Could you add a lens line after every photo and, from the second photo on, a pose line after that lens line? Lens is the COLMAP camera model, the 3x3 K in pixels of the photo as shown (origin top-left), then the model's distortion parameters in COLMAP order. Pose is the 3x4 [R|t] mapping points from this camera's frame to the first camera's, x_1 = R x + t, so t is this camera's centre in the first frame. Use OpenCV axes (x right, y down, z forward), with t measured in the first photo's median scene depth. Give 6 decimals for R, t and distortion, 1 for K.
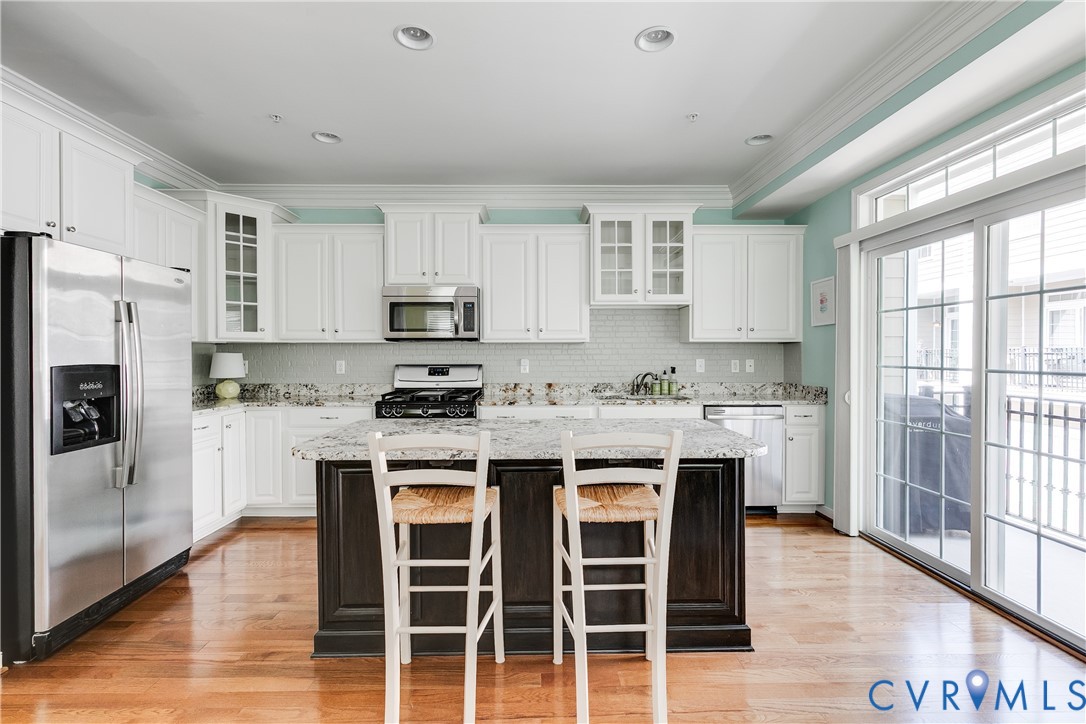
lens RADIAL K [[492.9, 0, 527.1], [0, 492.9, 356.3], [0, 0, 1]] dist [0.014951, -0.001144]
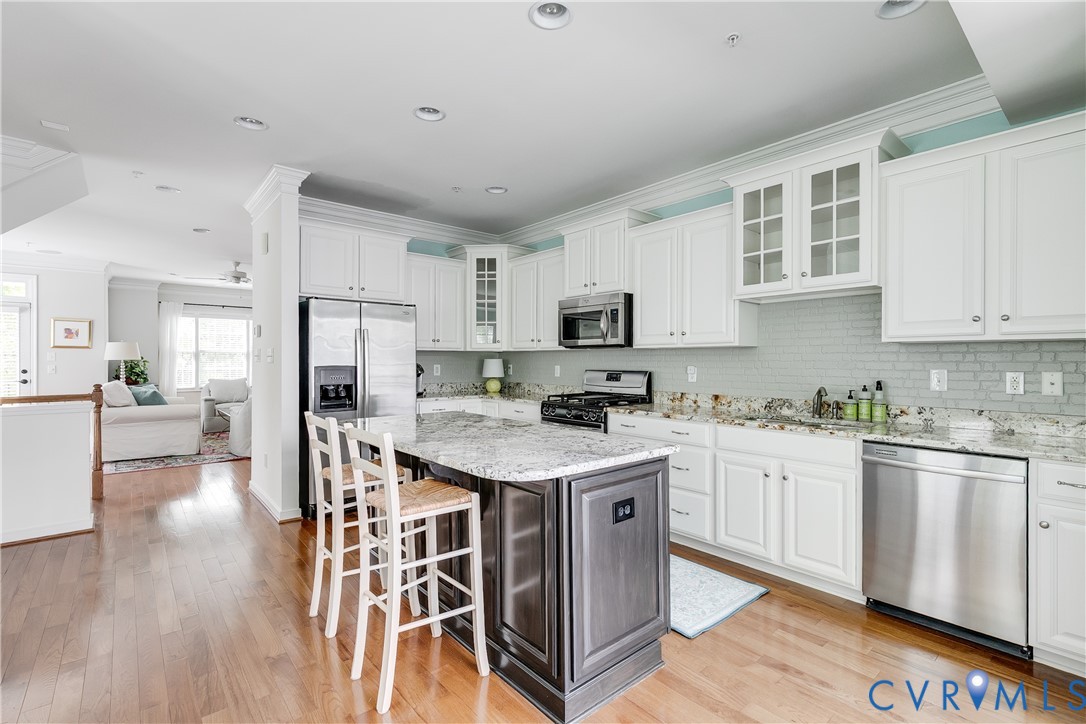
lens RADIAL K [[492.9, 0, 536.9], [0, 492.9, 361.3], [0, 0, 1]] dist [0.014951, -0.001144]
pose [[0.640685, 0.004405, -0.767791, 0.539325], [-0.004159, 0.999989, 0.002266, -0.004226], [0.767793, 0.001741, 0.640696, 0.228961]]
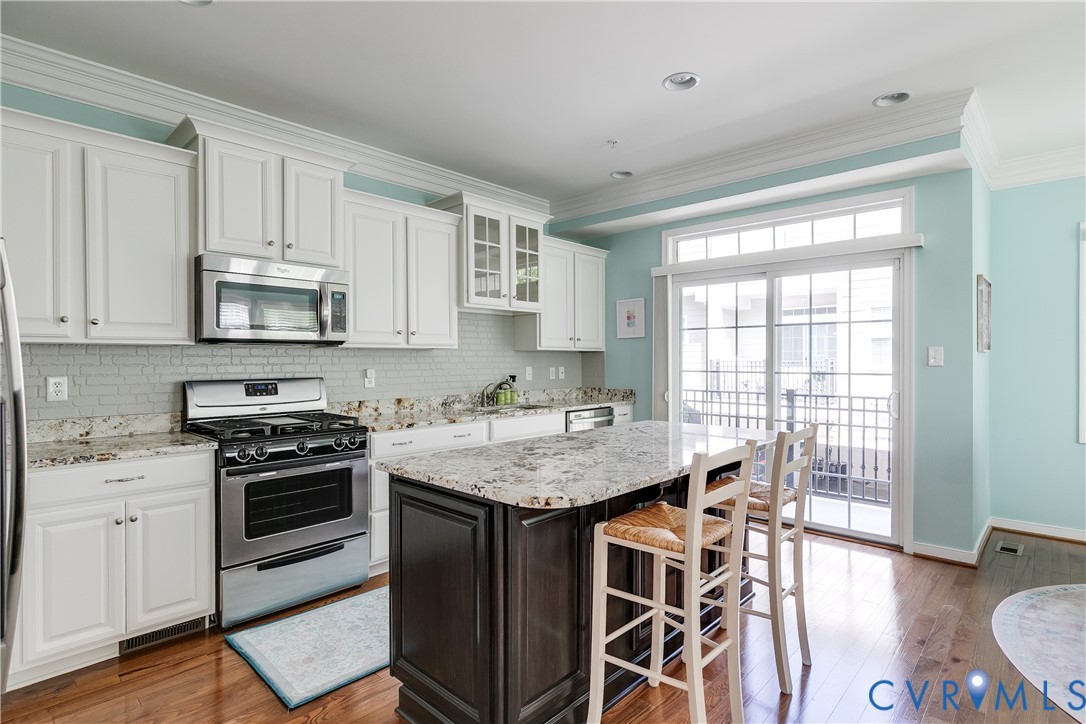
lens RADIAL K [[563.7, 0, 536.6], [0, 563.7, 363.3], [0, 0, 1]] dist [0.000453, -0.000797]
pose [[0.683430, -0.004787, 0.730001, -0.511988], [0.006971, 0.999976, 0.000031, -0.002271], [-0.729983, 0.005067, 0.683447, 0.213094]]
